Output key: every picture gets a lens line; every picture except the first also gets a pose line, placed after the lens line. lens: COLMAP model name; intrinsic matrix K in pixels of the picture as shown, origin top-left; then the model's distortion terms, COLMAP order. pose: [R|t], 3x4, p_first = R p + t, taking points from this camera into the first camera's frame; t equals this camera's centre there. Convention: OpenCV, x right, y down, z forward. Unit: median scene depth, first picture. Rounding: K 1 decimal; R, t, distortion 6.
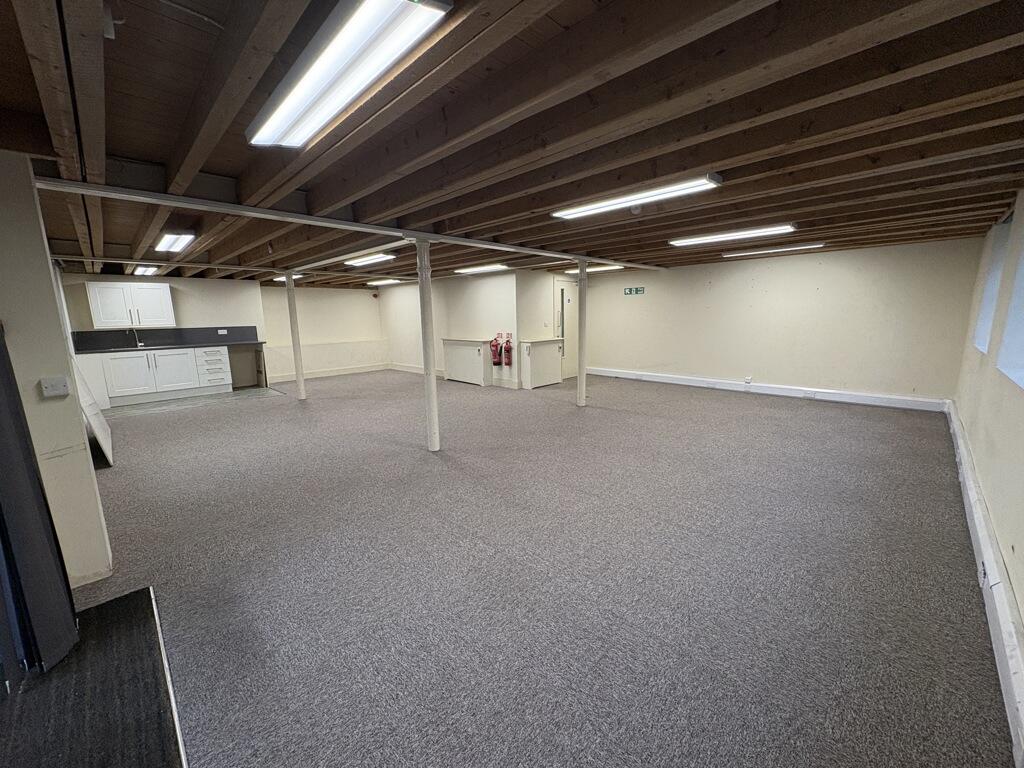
lens RADIAL K [[407.7, 0, 511.4], [0, 407.7, 387.1], [0, 0, 1]] dist [-0.000332, -0.000020]
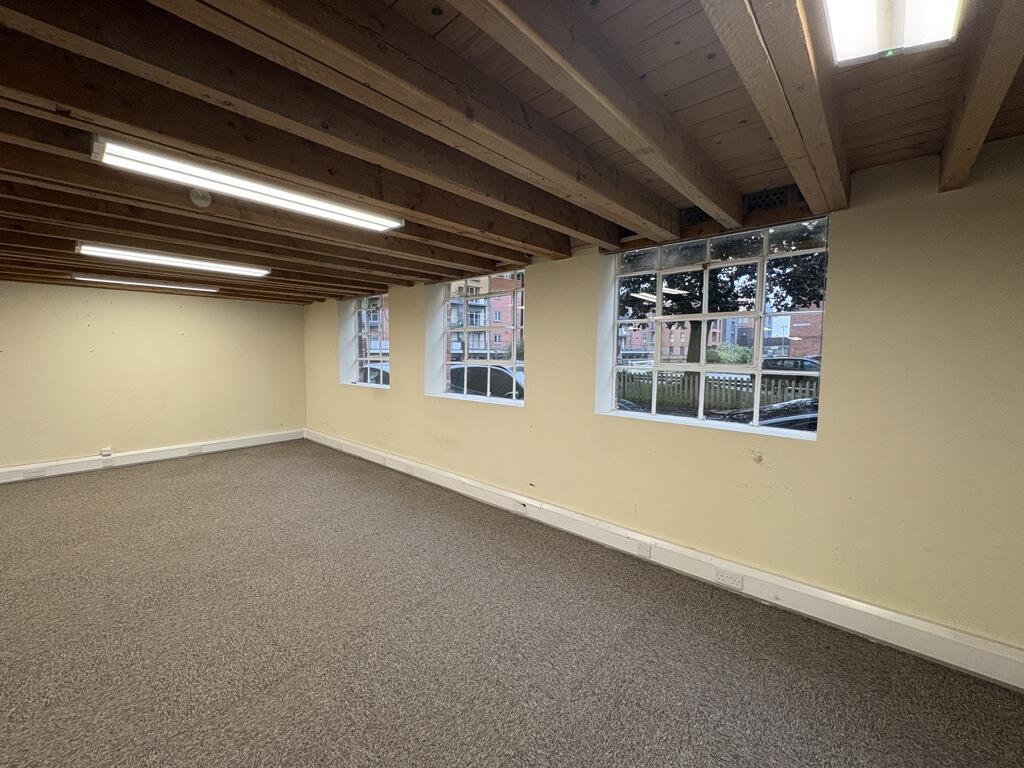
lens RADIAL K [[407.7, 0, 511.4], [0, 407.7, 387.1], [0, 0, 1]] dist [-0.000332, -0.000020]
pose [[-0.055718, -0.067997, 0.996128, -0.781321], [0.174357, 0.981686, 0.076764, -0.267031], [-0.983105, 0.177959, -0.042841, 1.349768]]
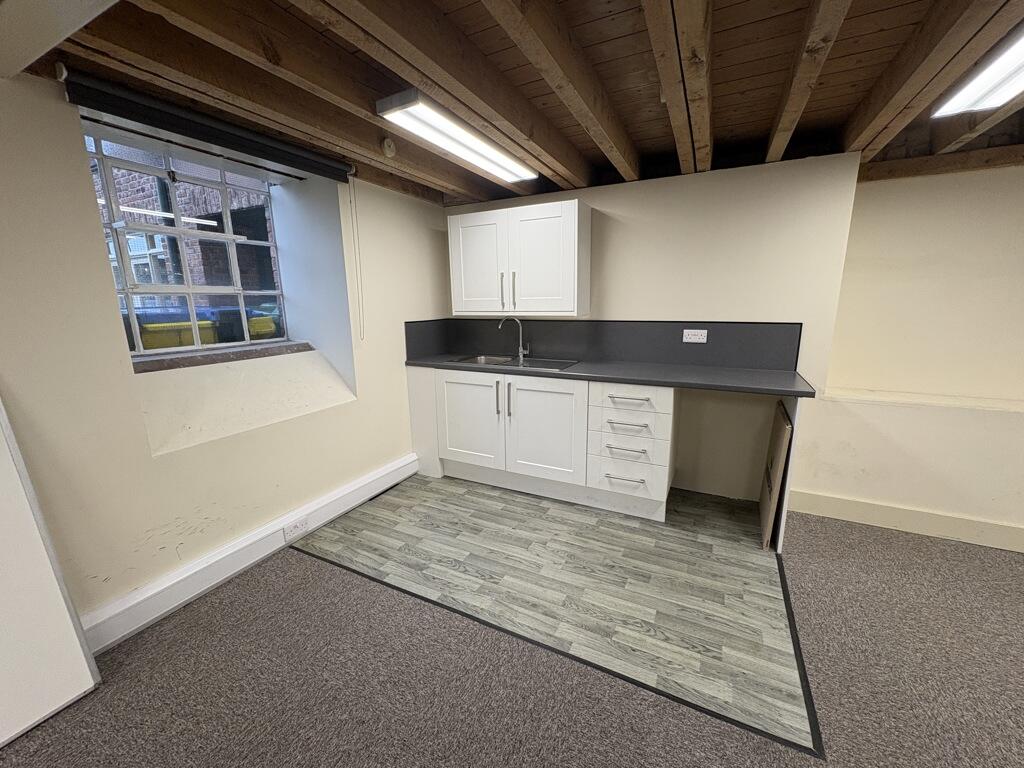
lens RADIAL K [[403.4, 0, 518.6], [0, 403.4, 383.2], [0, 0, 1]] dist [-0.000709, -0.000036]
pose [[0.324862, 0.214566, -0.921100, -0.428103], [-0.161706, 0.972185, 0.169434, -0.127676], [0.931835, 0.093905, 0.350523, 0.733859]]
